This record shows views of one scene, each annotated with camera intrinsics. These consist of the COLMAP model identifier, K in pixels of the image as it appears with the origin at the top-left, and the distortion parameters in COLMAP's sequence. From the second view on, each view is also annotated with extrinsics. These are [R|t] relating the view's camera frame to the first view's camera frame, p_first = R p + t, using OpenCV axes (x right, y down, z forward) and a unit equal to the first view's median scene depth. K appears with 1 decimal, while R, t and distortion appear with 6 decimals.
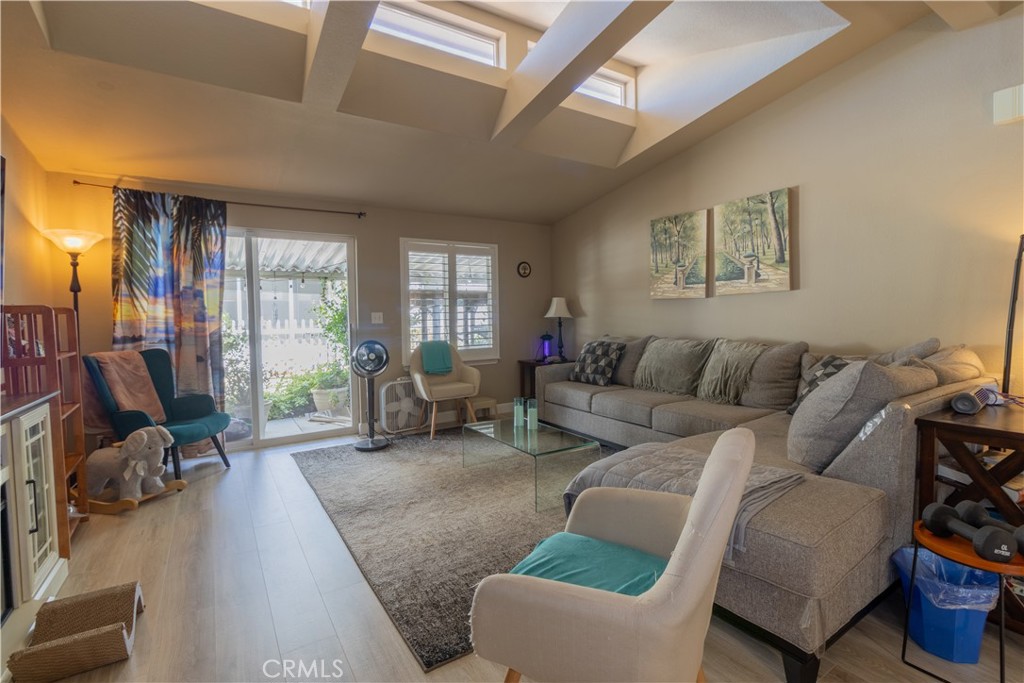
lens RADIAL K [[470.7, 0, 512.0], [0, 470.7, 341.5], [0, 0, 1]] dist [-0.000048, -0.000030]
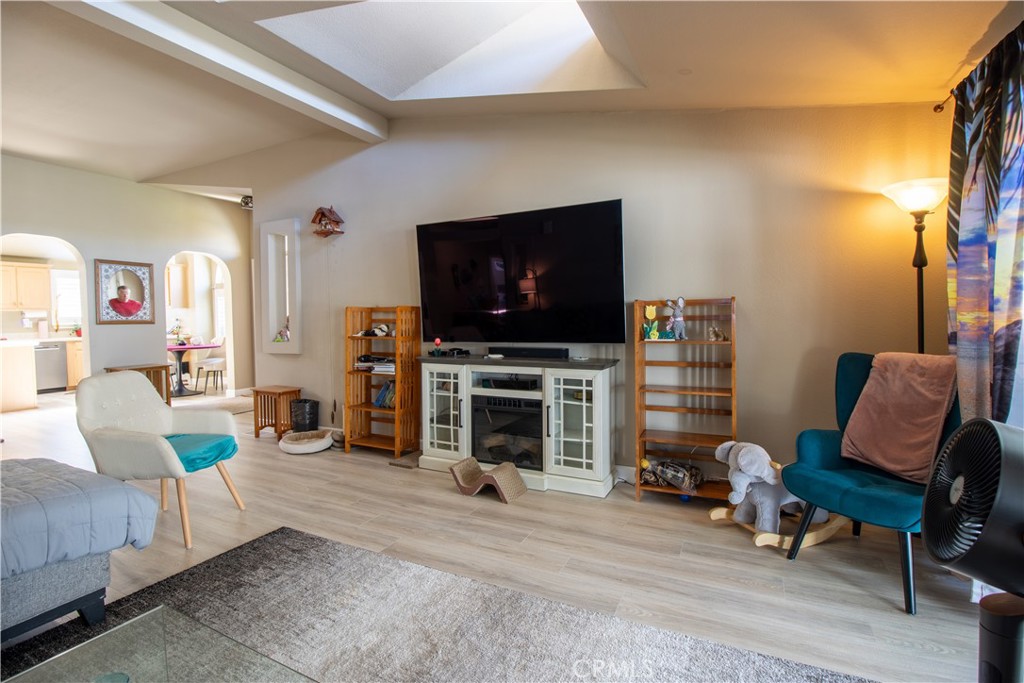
lens RADIAL K [[480.1, 0, 512.0], [0, 480.1, 341.5], [0, 0, 1]] dist [-0.061233, -0.000107]
pose [[-0.862036, 0.041587, -0.505139, -0.034408], [-0.020657, 0.992917, 0.116997, -0.061195], [0.506427, 0.111291, -0.855071, 1.298233]]
